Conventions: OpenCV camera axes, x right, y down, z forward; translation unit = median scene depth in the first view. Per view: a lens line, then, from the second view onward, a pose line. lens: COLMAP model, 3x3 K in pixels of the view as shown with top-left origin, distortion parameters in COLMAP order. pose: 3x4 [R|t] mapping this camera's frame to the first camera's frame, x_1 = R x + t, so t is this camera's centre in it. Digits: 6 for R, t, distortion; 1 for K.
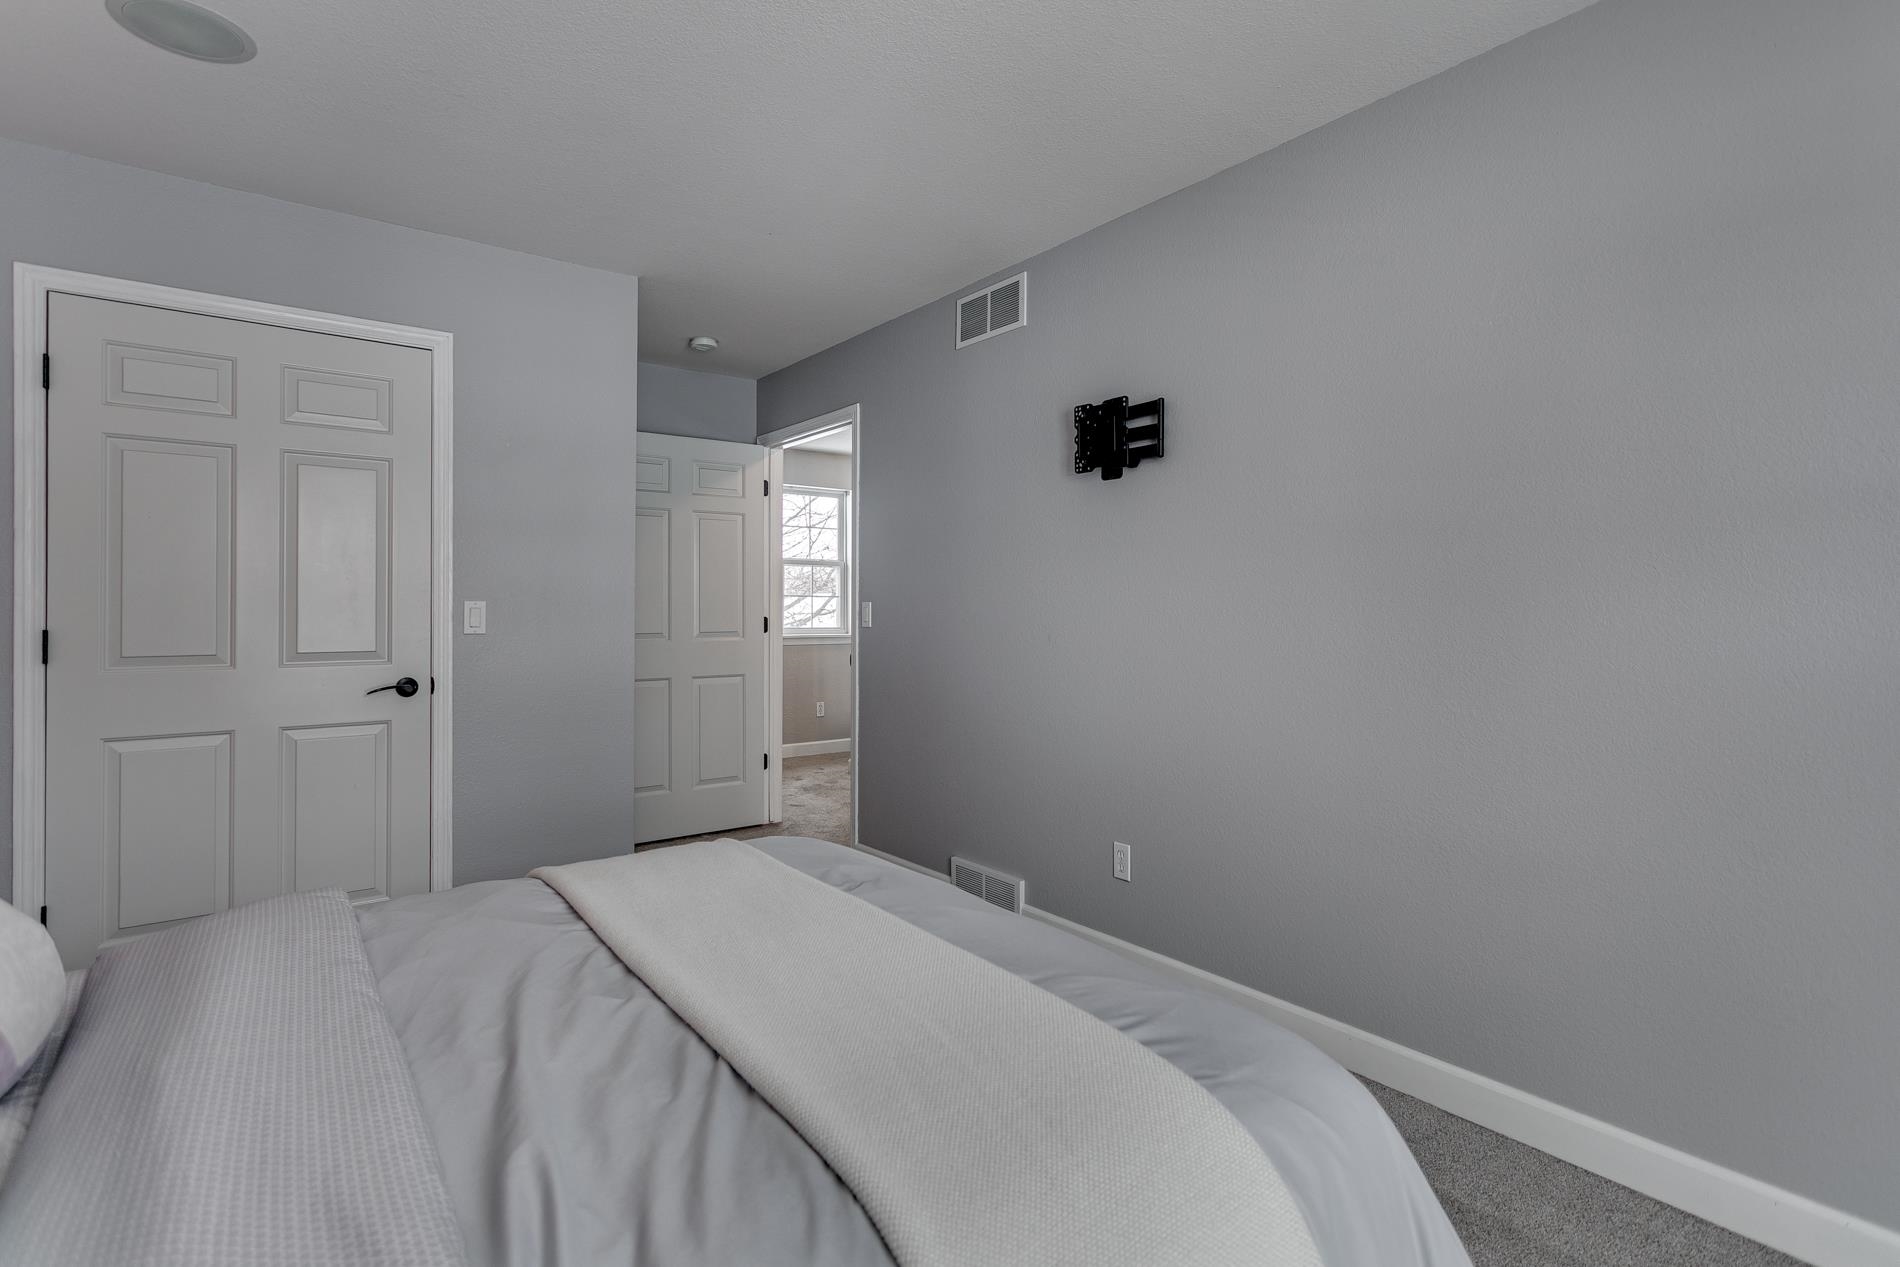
lens RADIAL K [[904.0, 0, 946.7], [0, 904.0, 602.8], [0, 0, 1]] dist [-0.002086, -0.000146]
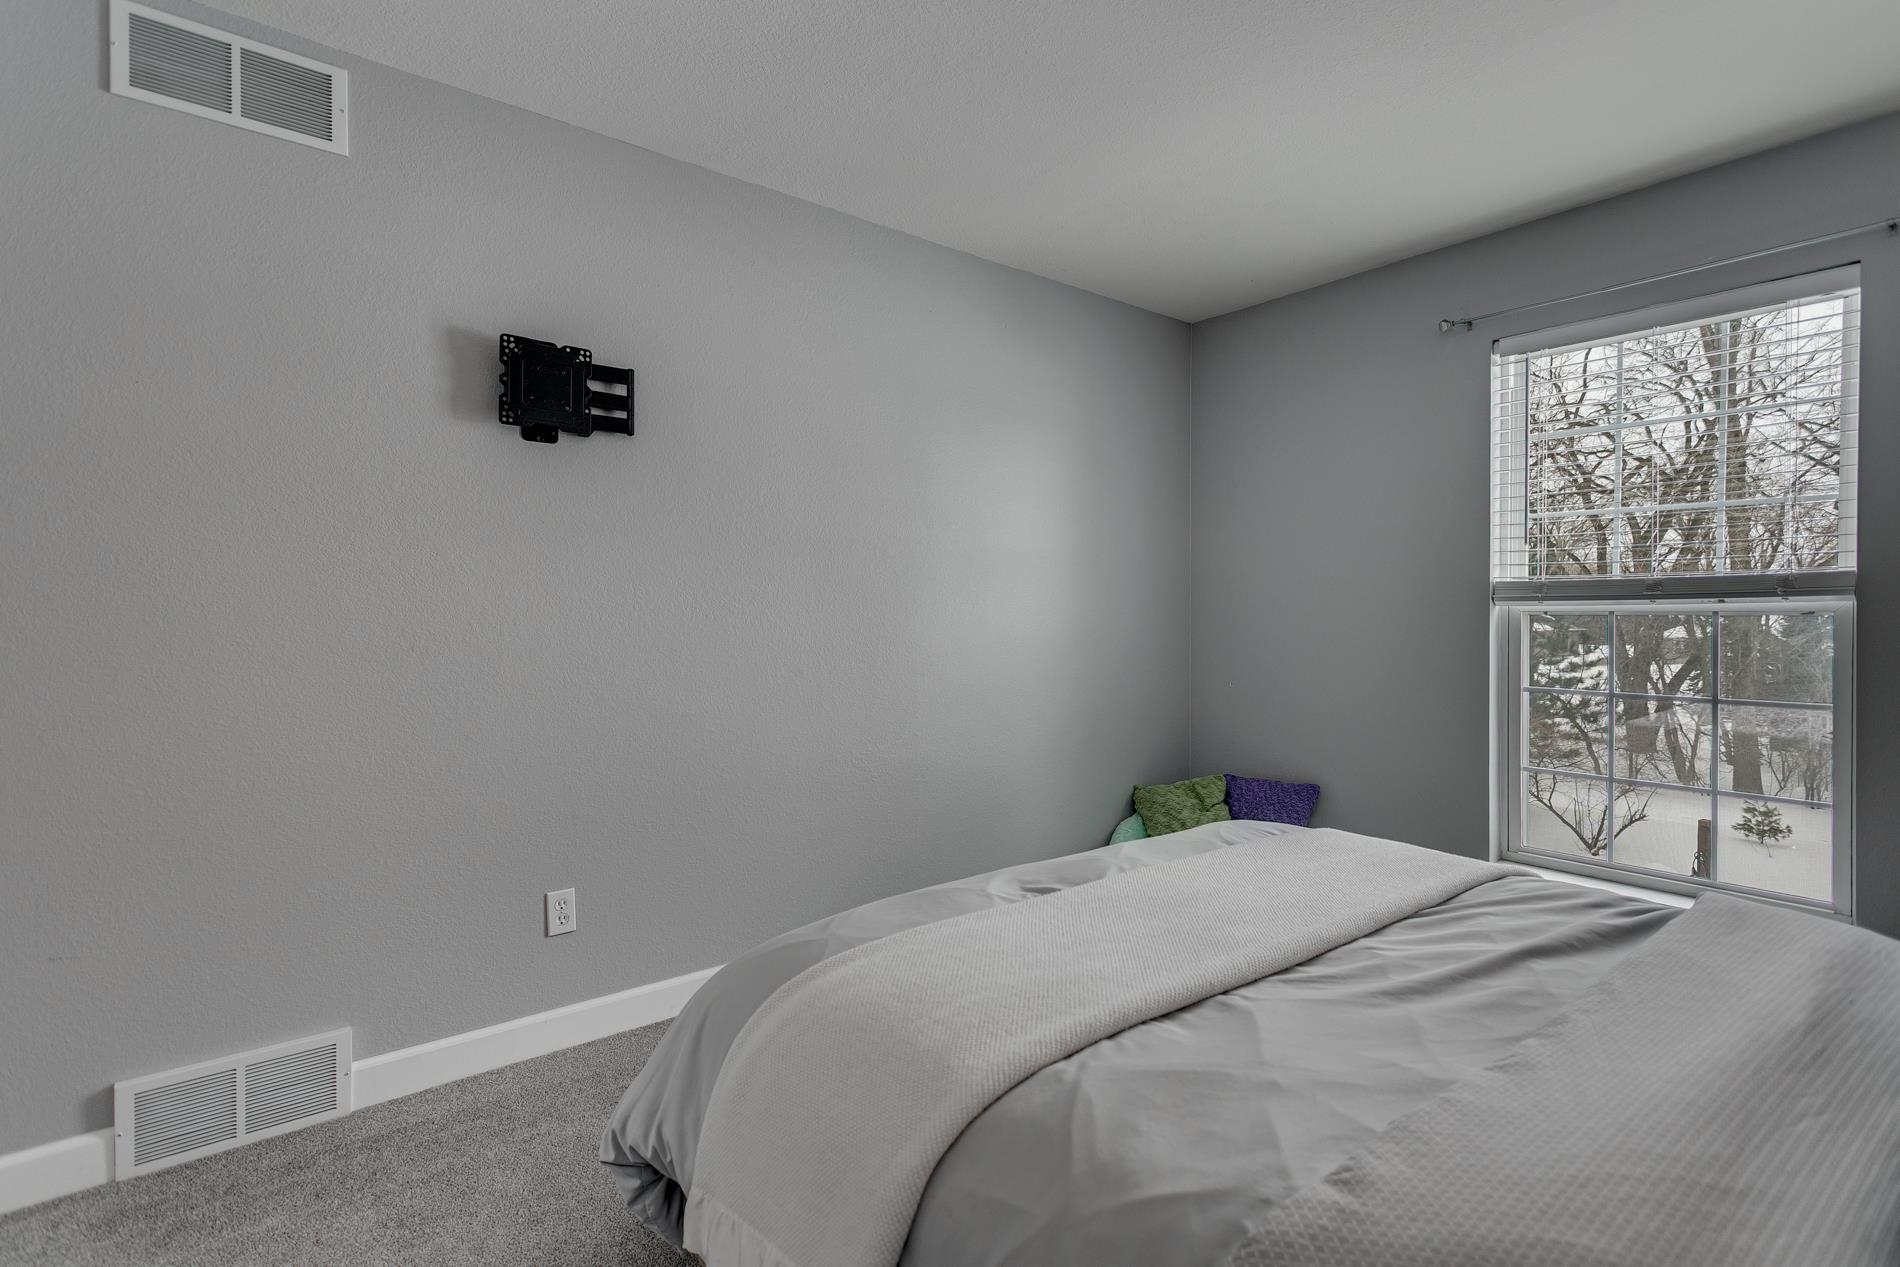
lens RADIAL K [[905.6, 0, 956.1], [0, 905.6, 616.1], [0, 0, 1]] dist [0.003356, 0.000157]
pose [[-0.007611, -0.005155, 0.999958, -0.619124], [-0.011562, 0.999920, 0.005067, 0.008437], [-0.999904, -0.011523, -0.007670, 0.640125]]
